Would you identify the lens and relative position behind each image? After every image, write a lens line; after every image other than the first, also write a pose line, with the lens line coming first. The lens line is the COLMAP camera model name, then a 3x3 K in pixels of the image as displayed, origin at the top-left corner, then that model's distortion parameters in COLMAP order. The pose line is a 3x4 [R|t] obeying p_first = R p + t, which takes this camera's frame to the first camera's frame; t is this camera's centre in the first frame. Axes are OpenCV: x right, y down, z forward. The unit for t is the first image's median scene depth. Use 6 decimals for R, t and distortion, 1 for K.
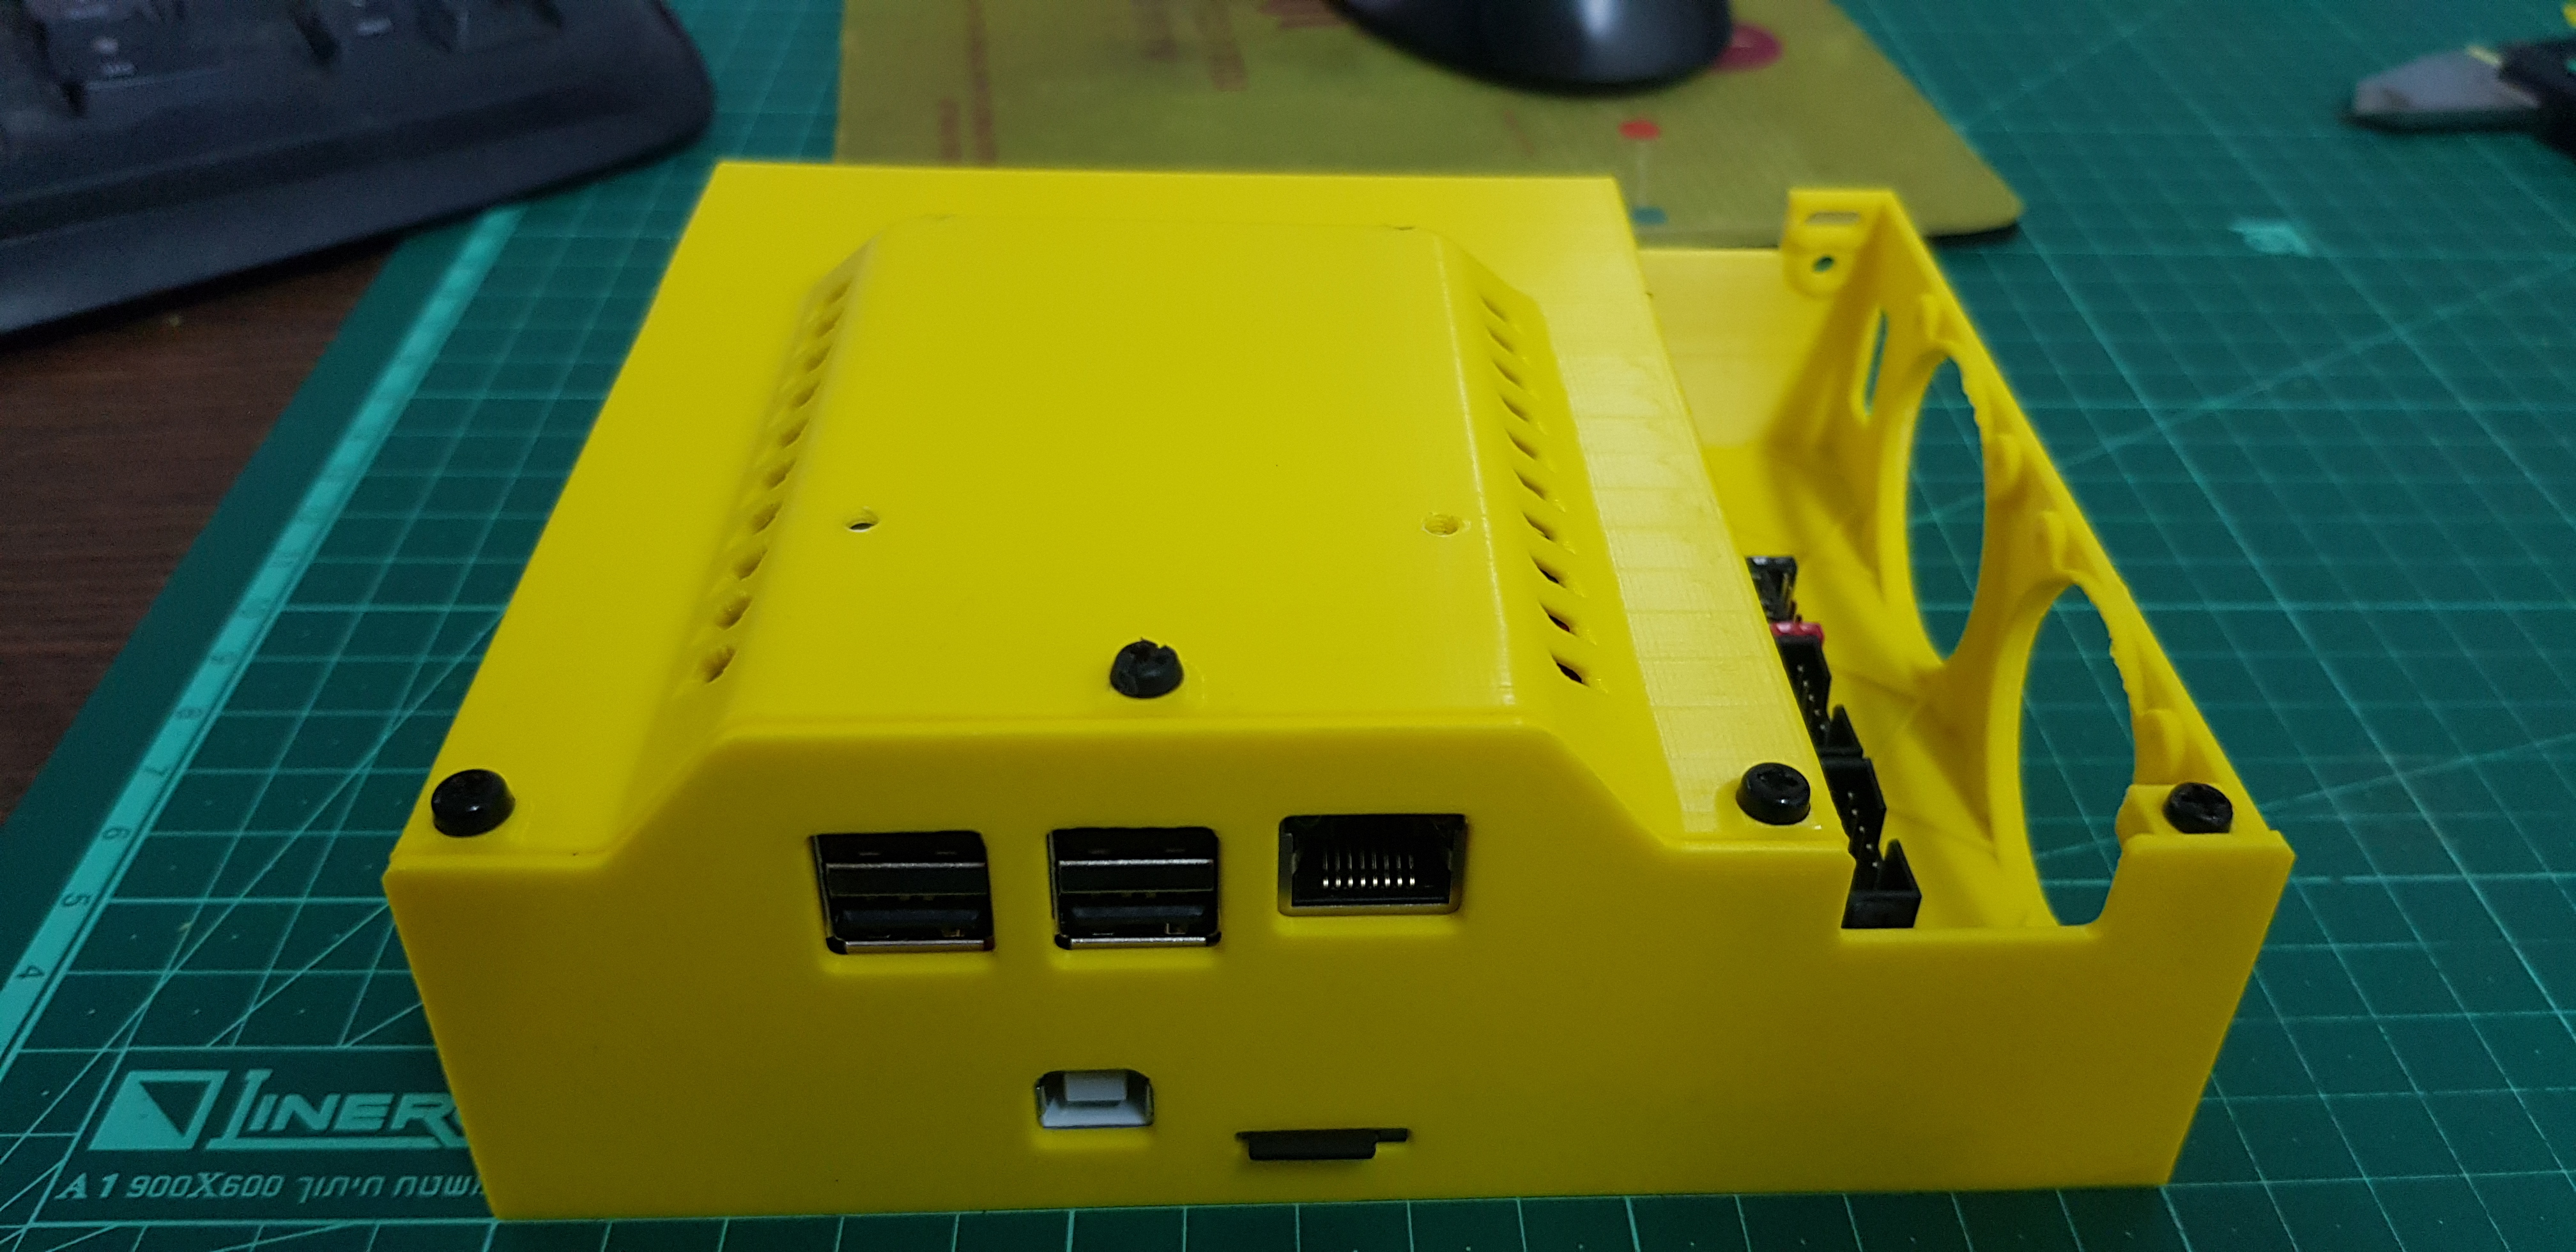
lens RADIAL K [[2161.2, 0, 1288.0], [0, 2161.2, 626.0], [0, 0, 1]] dist [0.023656, -0.136411]
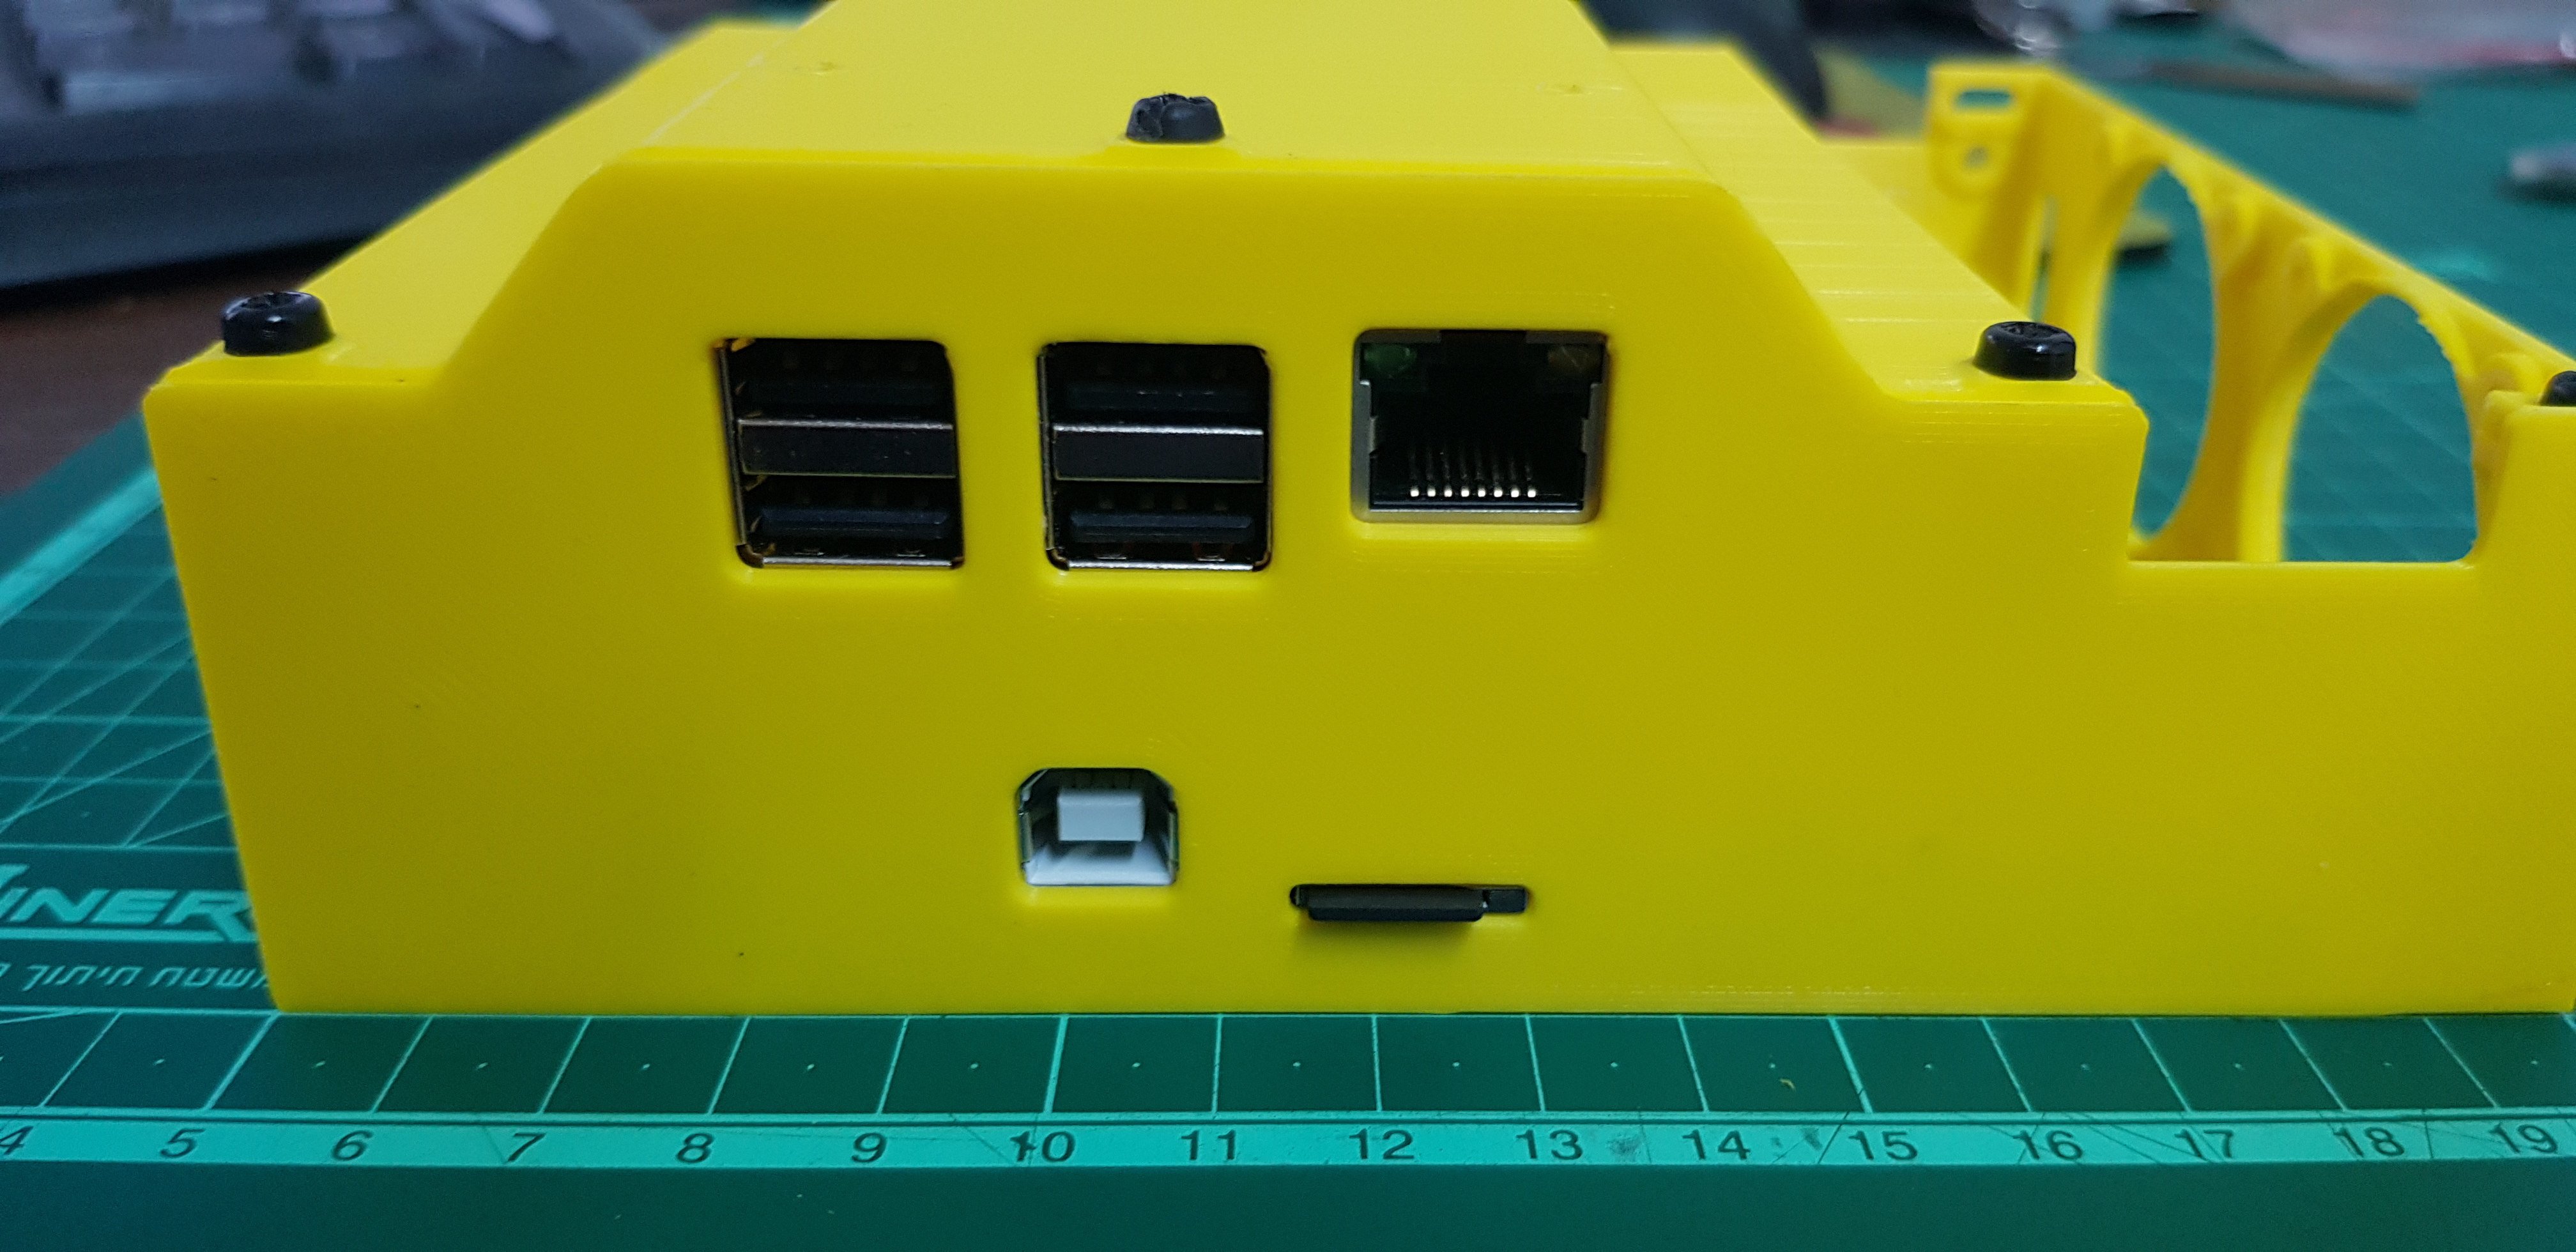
lens RADIAL K [[2161.2, 0, 1288.0], [0, 2161.2, 626.0], [0, 0, 1]] dist [0.023656, -0.136411]
pose [[0.999596, 0.002396, -0.028332, -0.004430], [-0.008418, 0.976711, -0.214393, 0.302035], [0.027159, 0.214545, 0.976337, 0.269367]]
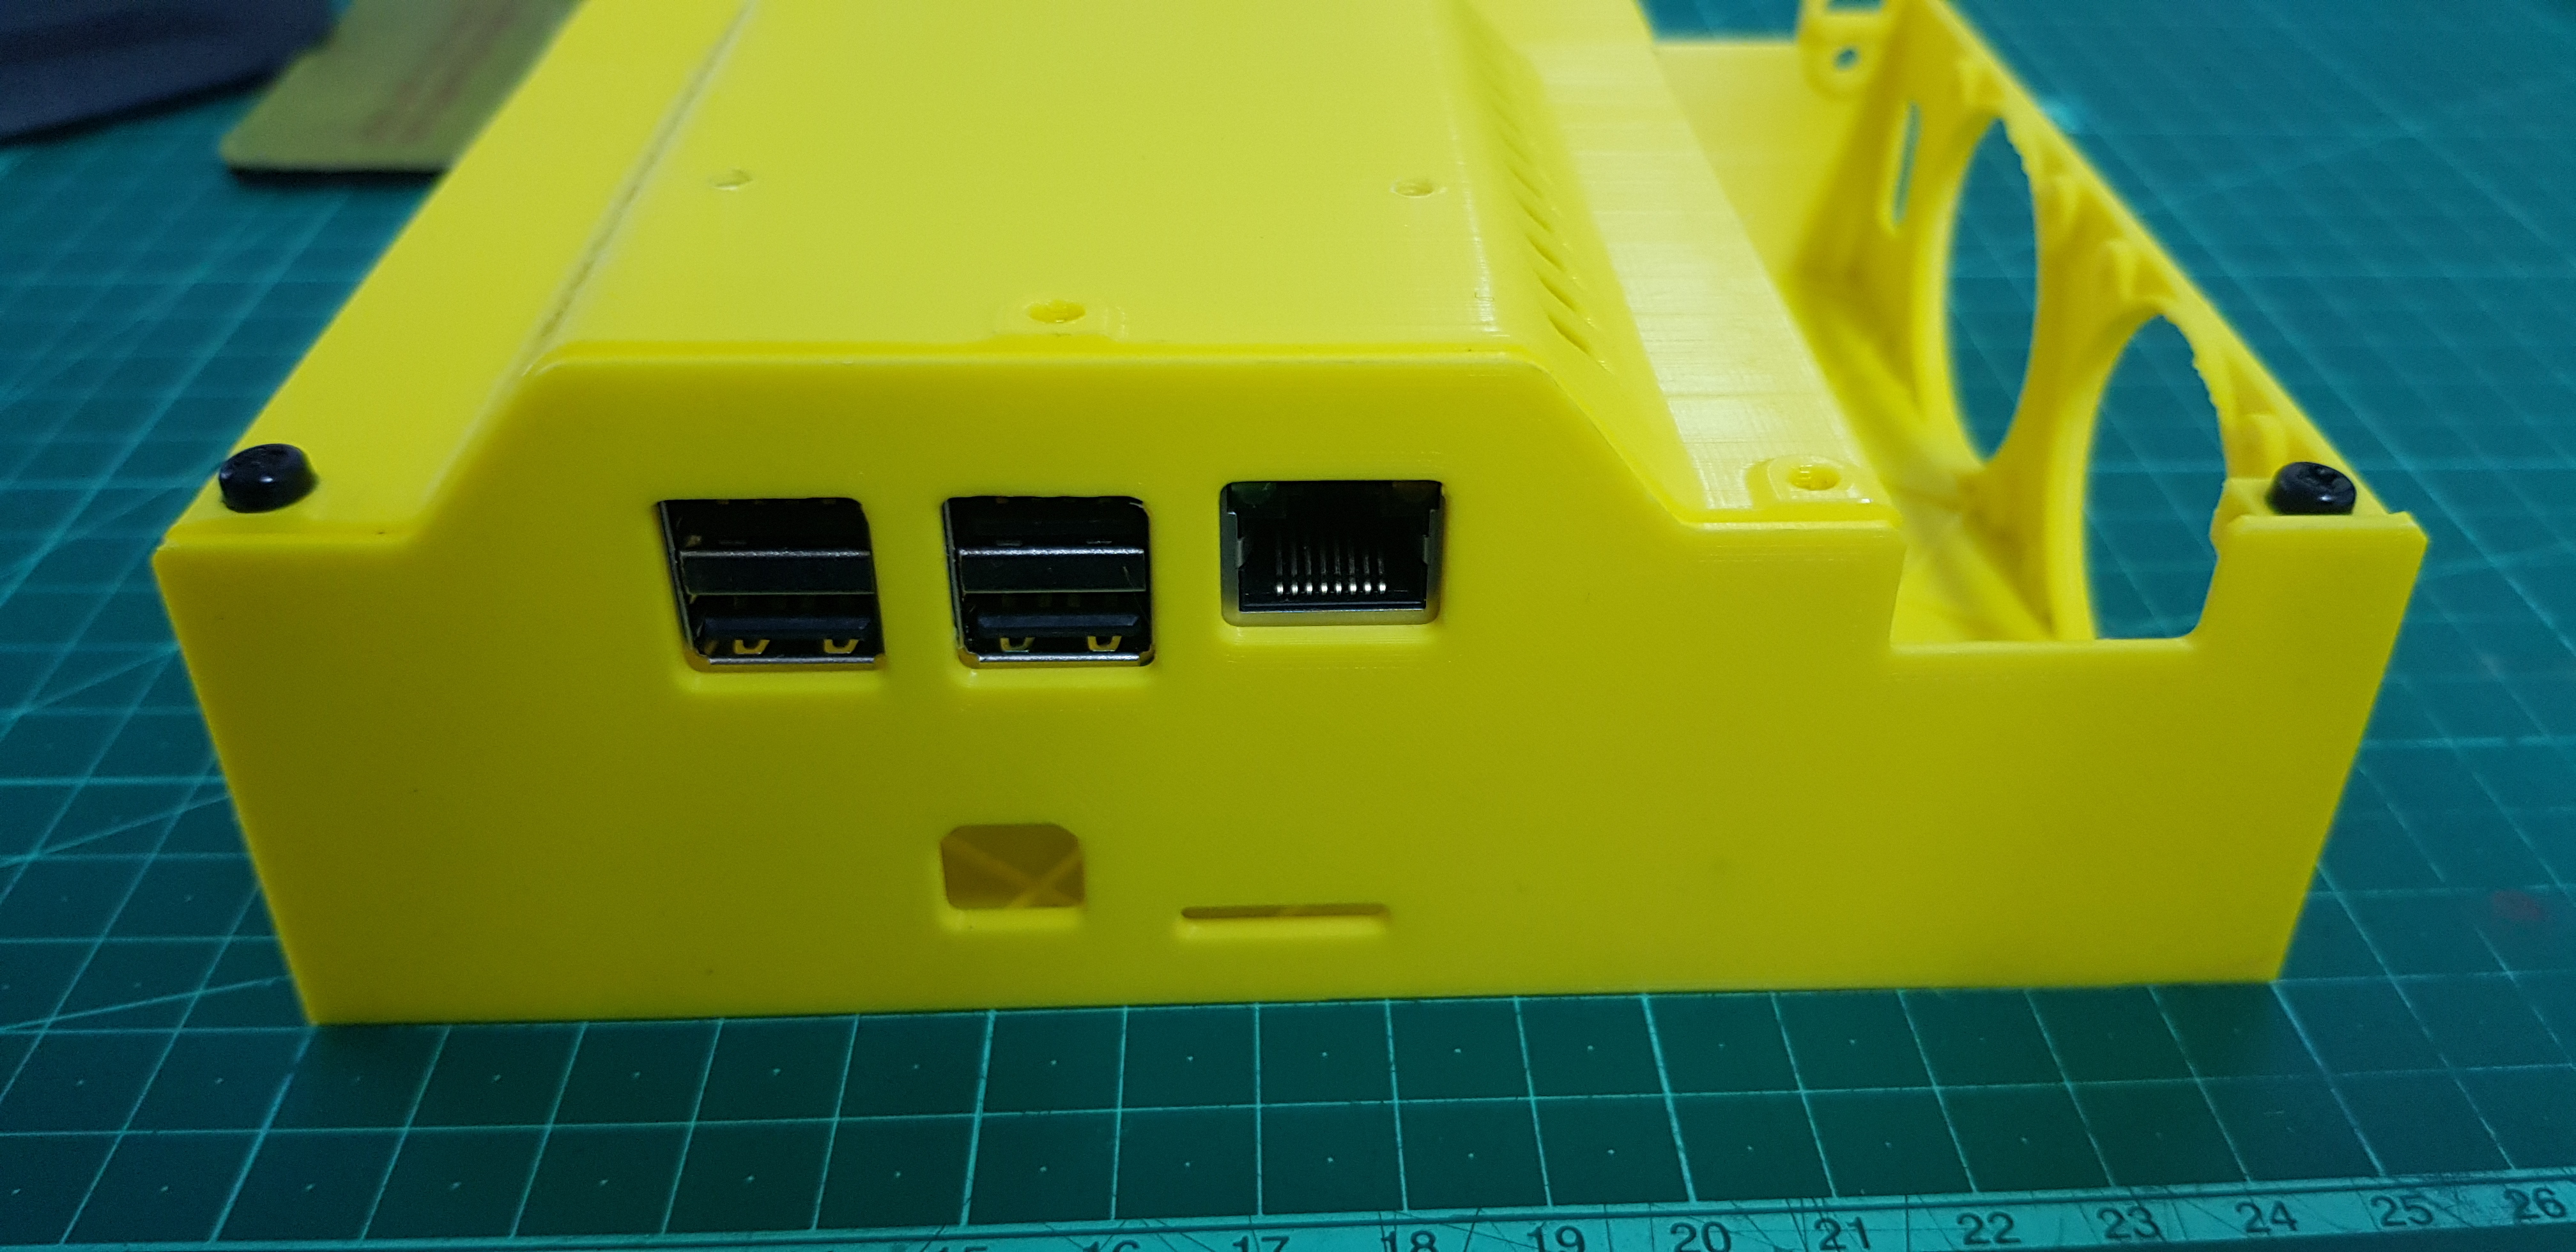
lens RADIAL K [[2163.6, 0, 1290.7], [0, 2163.6, 652.2], [0, 0, 1]] dist [0.004452, -0.093162]
pose [[0.999932, -0.010690, -0.004675, 0.023843], [0.010523, 0.999351, -0.034441, 0.161695], [0.005040, 0.034390, 0.999396, 0.148779]]
